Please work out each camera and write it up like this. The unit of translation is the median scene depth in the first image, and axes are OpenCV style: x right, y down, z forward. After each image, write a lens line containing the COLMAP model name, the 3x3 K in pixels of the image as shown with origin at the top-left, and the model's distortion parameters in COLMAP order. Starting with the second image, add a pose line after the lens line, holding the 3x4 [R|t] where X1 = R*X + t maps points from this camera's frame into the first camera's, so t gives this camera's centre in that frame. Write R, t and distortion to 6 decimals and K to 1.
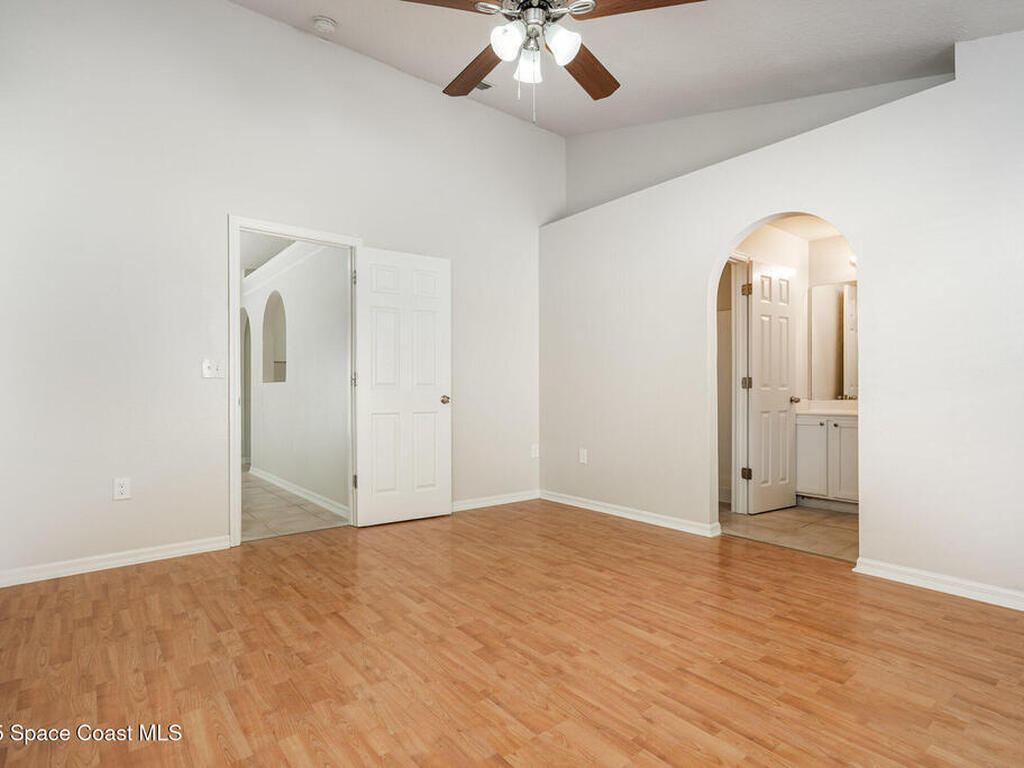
lens RADIAL K [[535.6, 0, 508.8], [0, 535.6, 389.3], [0, 0, 1]] dist [-0.004895, 0.002127]
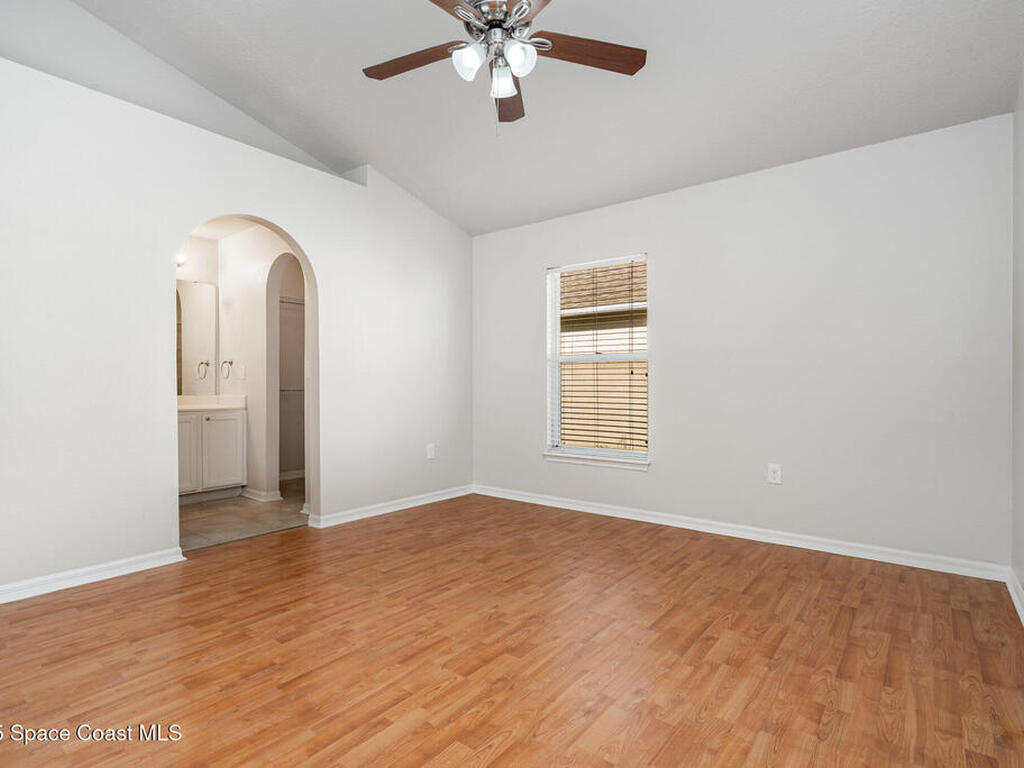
lens RADIAL K [[535.6, 0, 508.8], [0, 535.6, 389.3], [0, 0, 1]] dist [-0.004895, 0.002127]
pose [[-0.229079, -0.007682, 0.973377, -0.777105], [-0.001208, 0.999970, 0.007608, 0.000209], [-0.973407, 0.000567, -0.229082, 0.965649]]
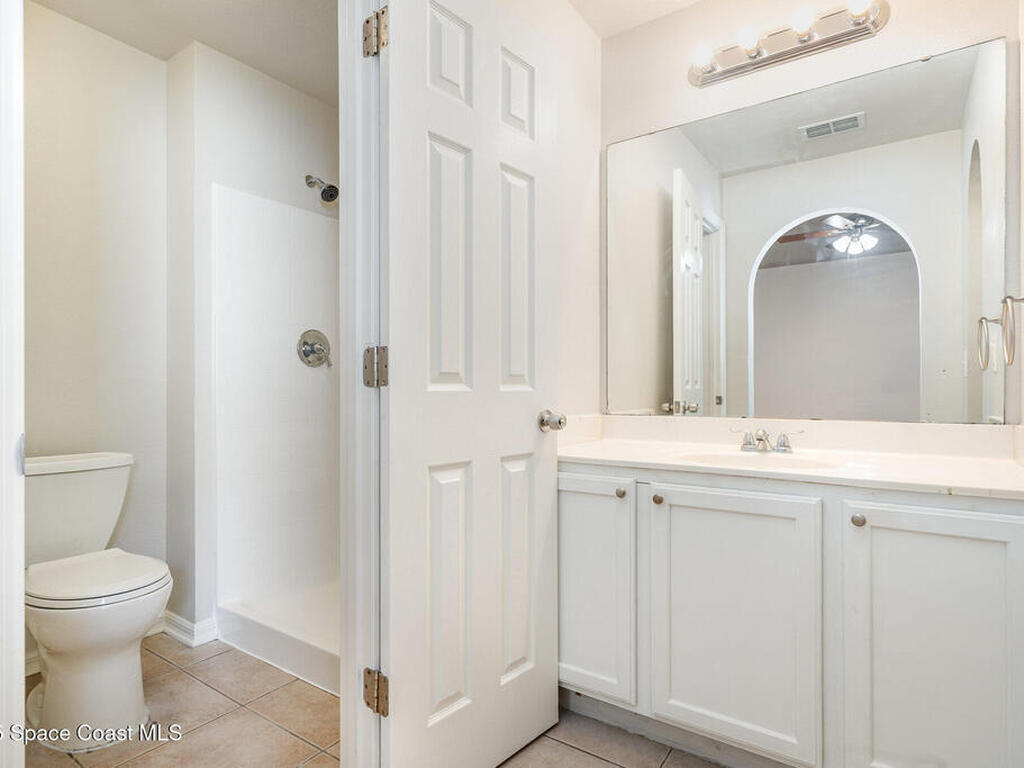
lens RADIAL K [[535.6, 0, 508.8], [0, 535.6, 389.3], [0, 0, 1]] dist [-0.004895, 0.002127]
pose [[0.962579, -0.000360, 0.271001, 0.628412], [0.000974, 0.999997, -0.002133, 0.000213], [-0.270999, 0.002317, 0.962577, 1.025561]]
